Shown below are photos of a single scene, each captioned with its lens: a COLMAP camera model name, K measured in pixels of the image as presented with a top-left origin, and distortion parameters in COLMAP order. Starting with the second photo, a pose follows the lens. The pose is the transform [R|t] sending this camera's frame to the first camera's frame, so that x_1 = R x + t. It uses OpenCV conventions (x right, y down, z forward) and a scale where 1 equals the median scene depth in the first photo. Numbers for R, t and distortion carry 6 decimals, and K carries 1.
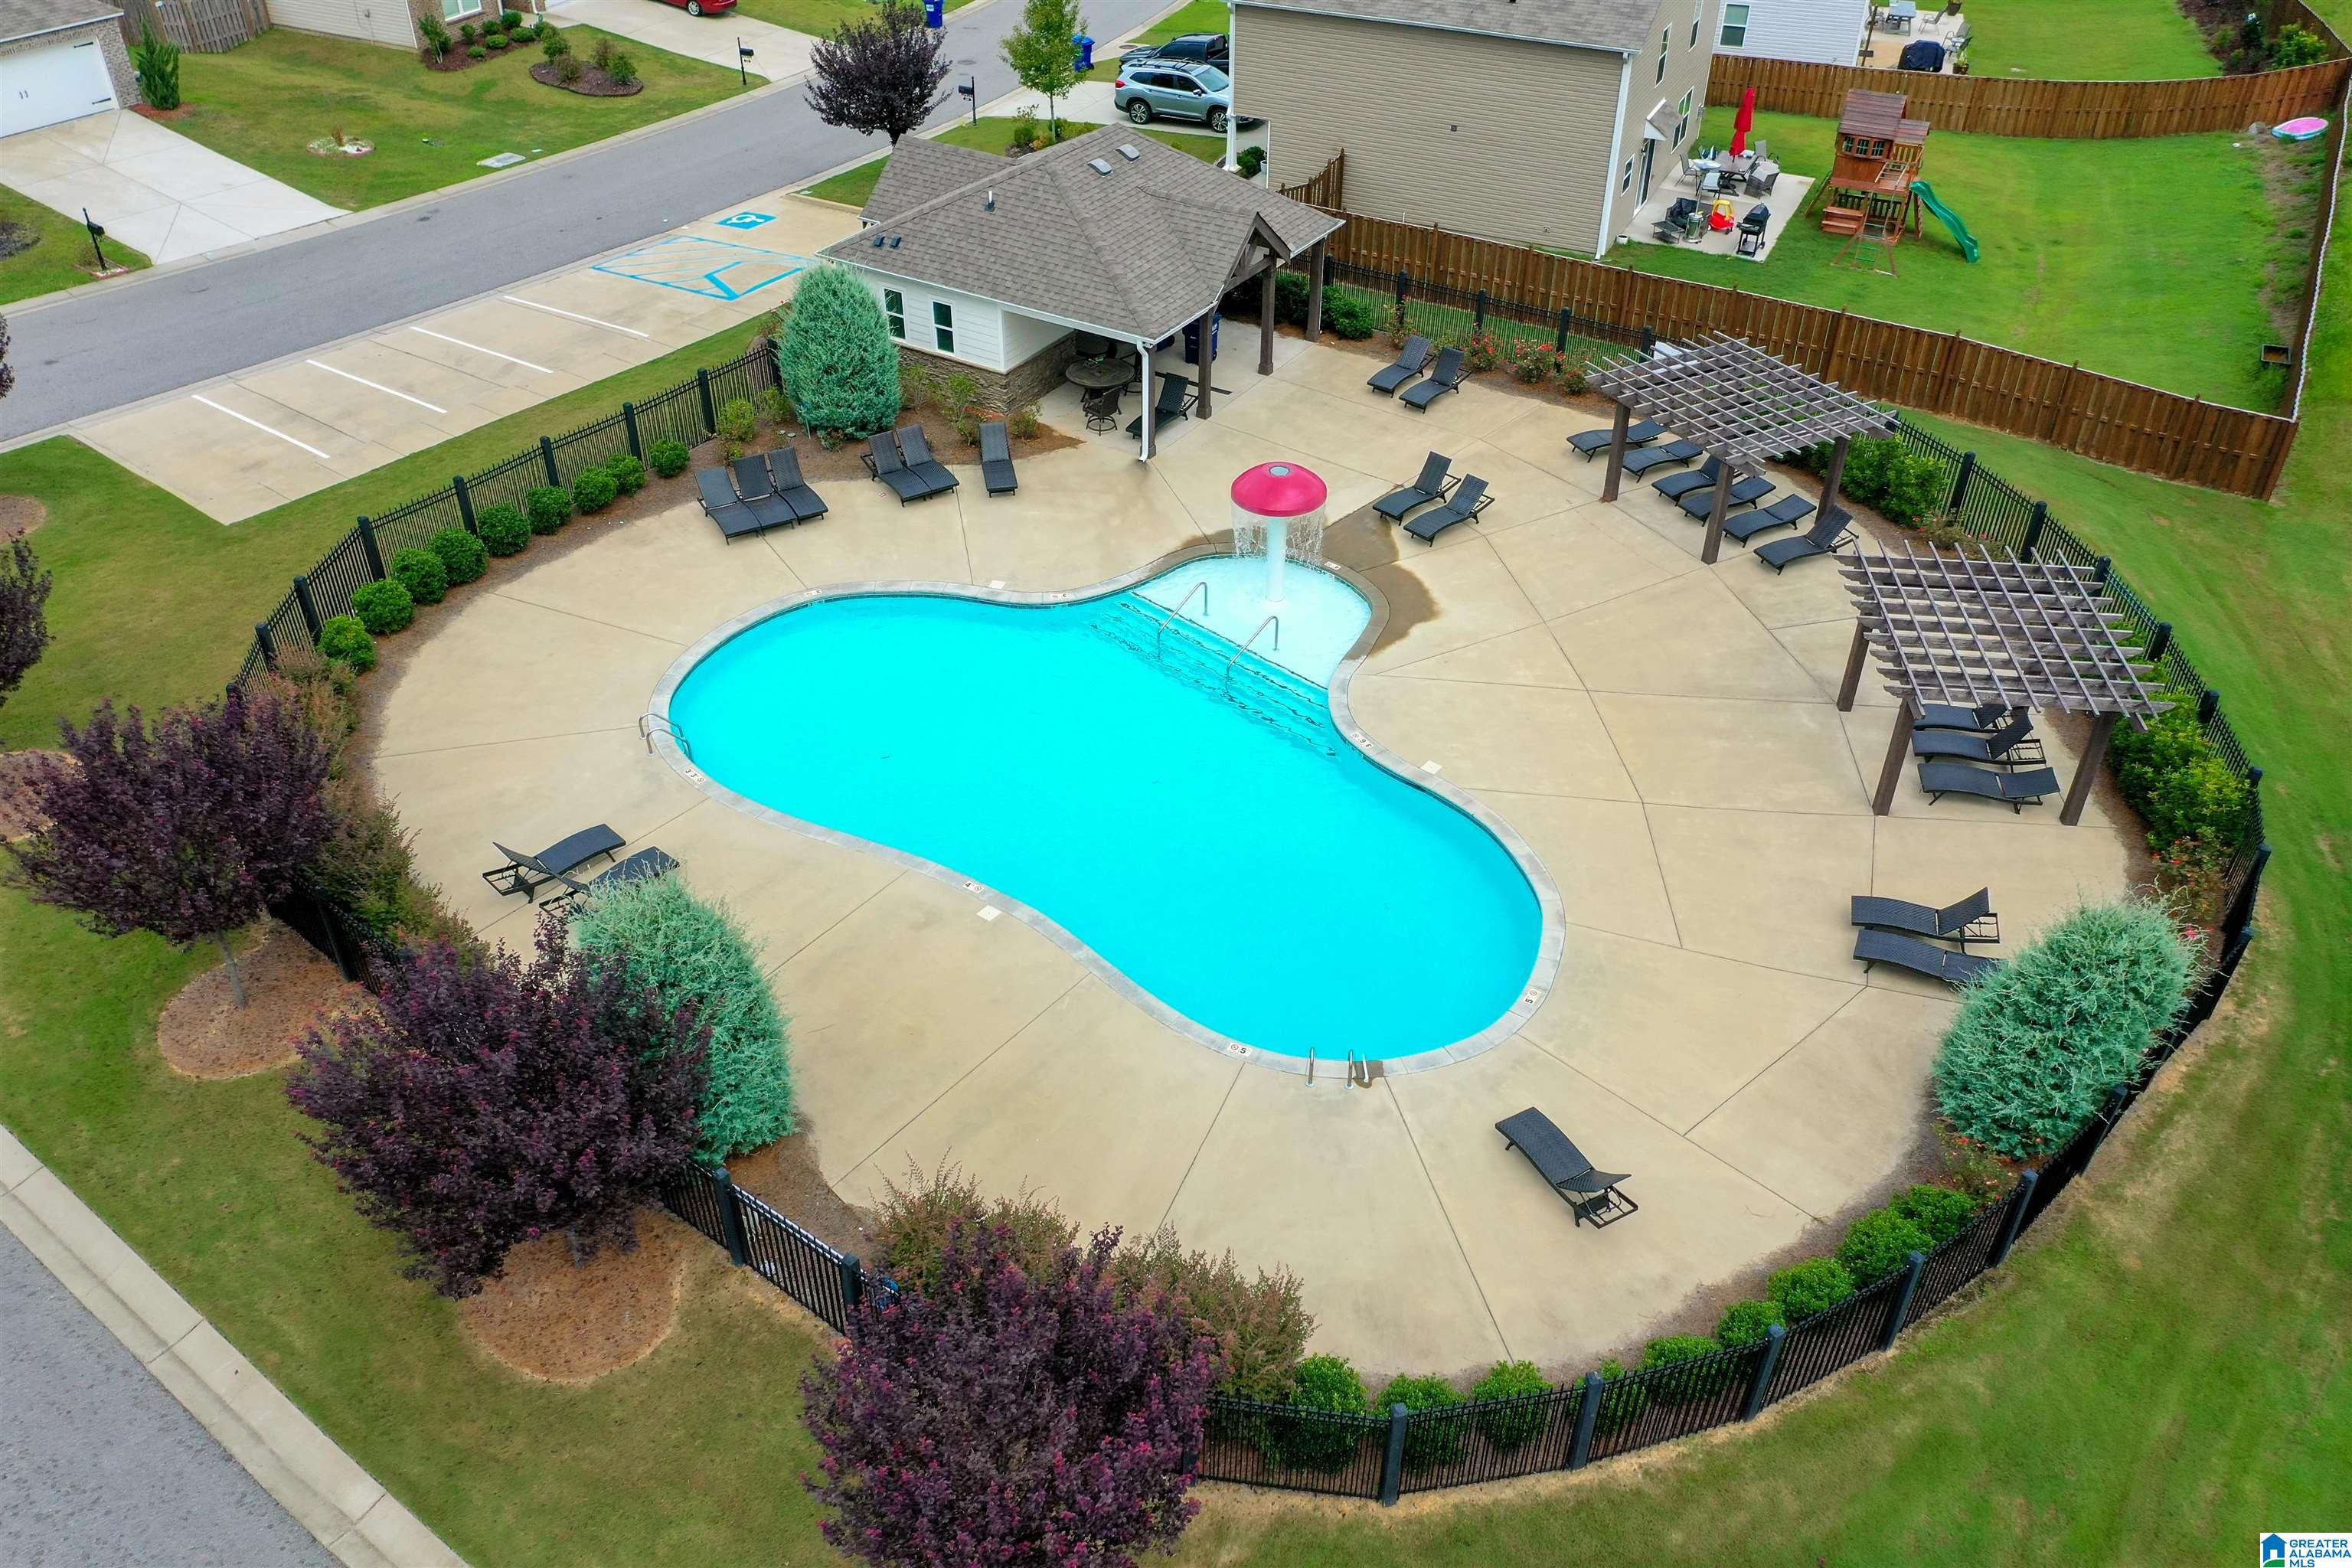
lens RADIAL K [[1857.1, 0, 1176.0], [0, 1857.1, 784.0], [0, 0, 1]] dist [0.006313, 0.003448]
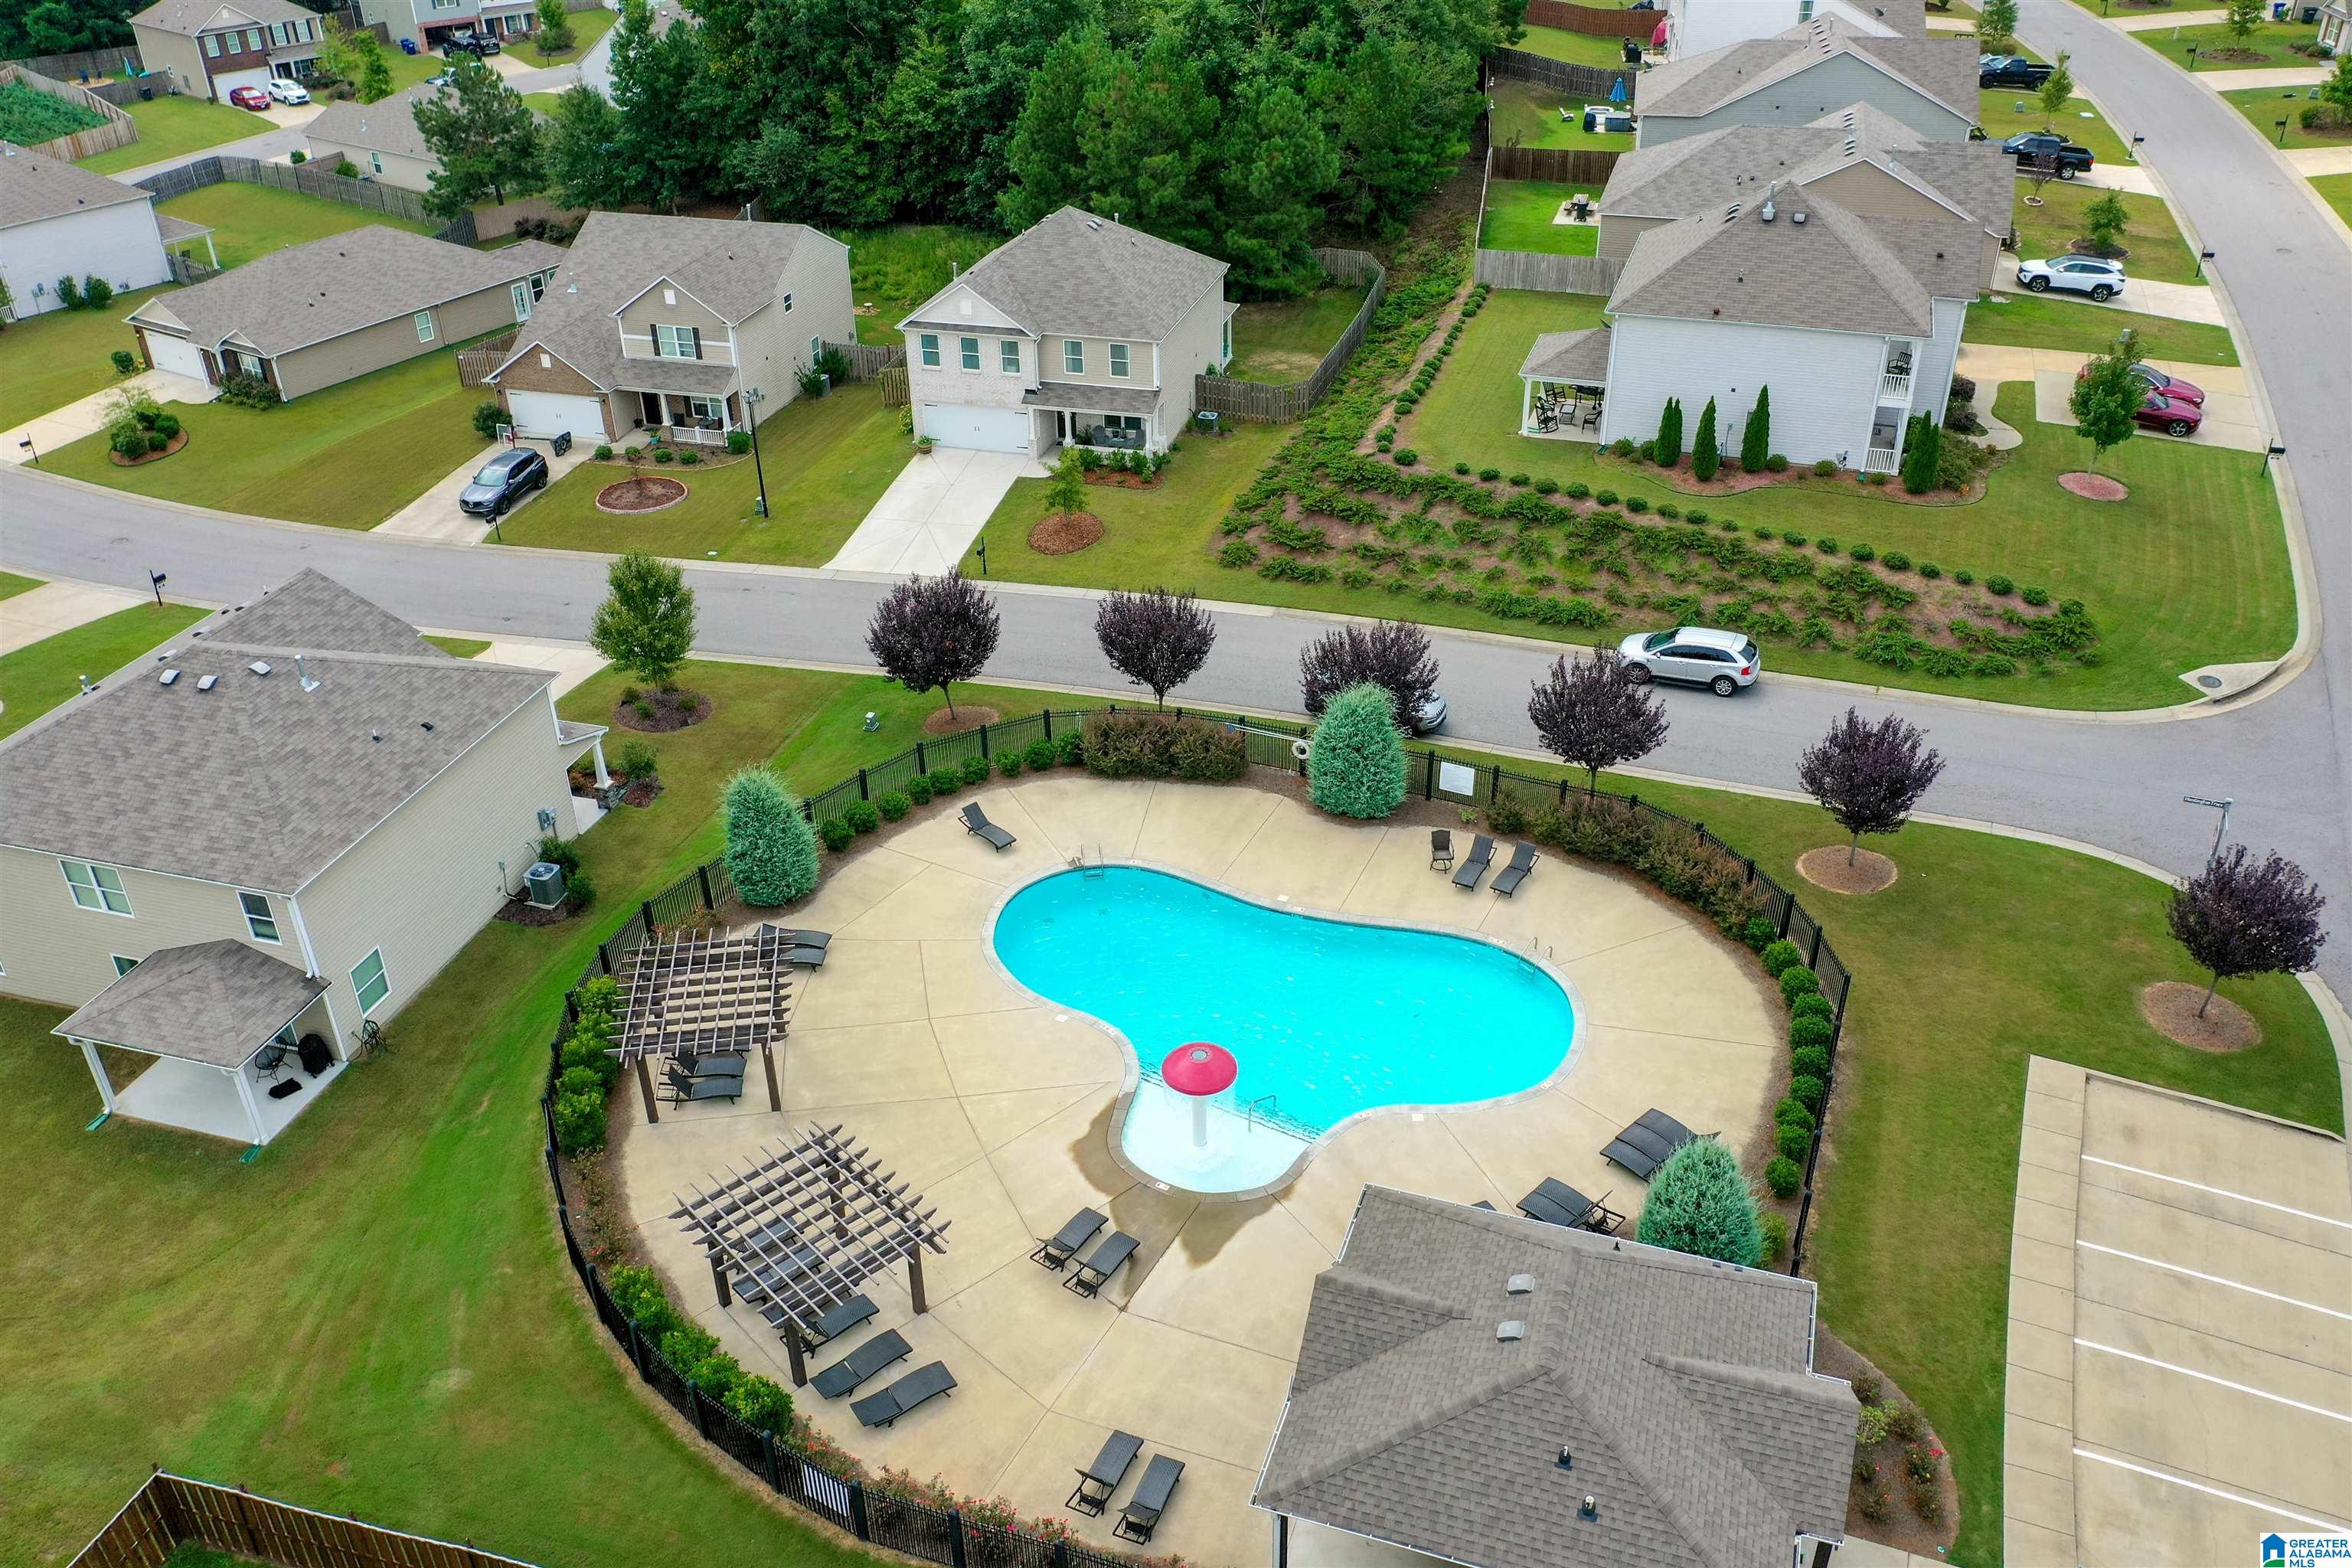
lens RADIAL K [[1857.1, 0, 1176.0], [0, 1857.1, 784.0], [0, 0, 1]] dist [0.006313, 0.003448]
pose [[-0.975134, 0.118048, -0.187561, 0.243634], [-0.127660, 0.392601, 0.910806, -1.180344], [0.181155, 0.912102, -0.367768, 1.098629]]
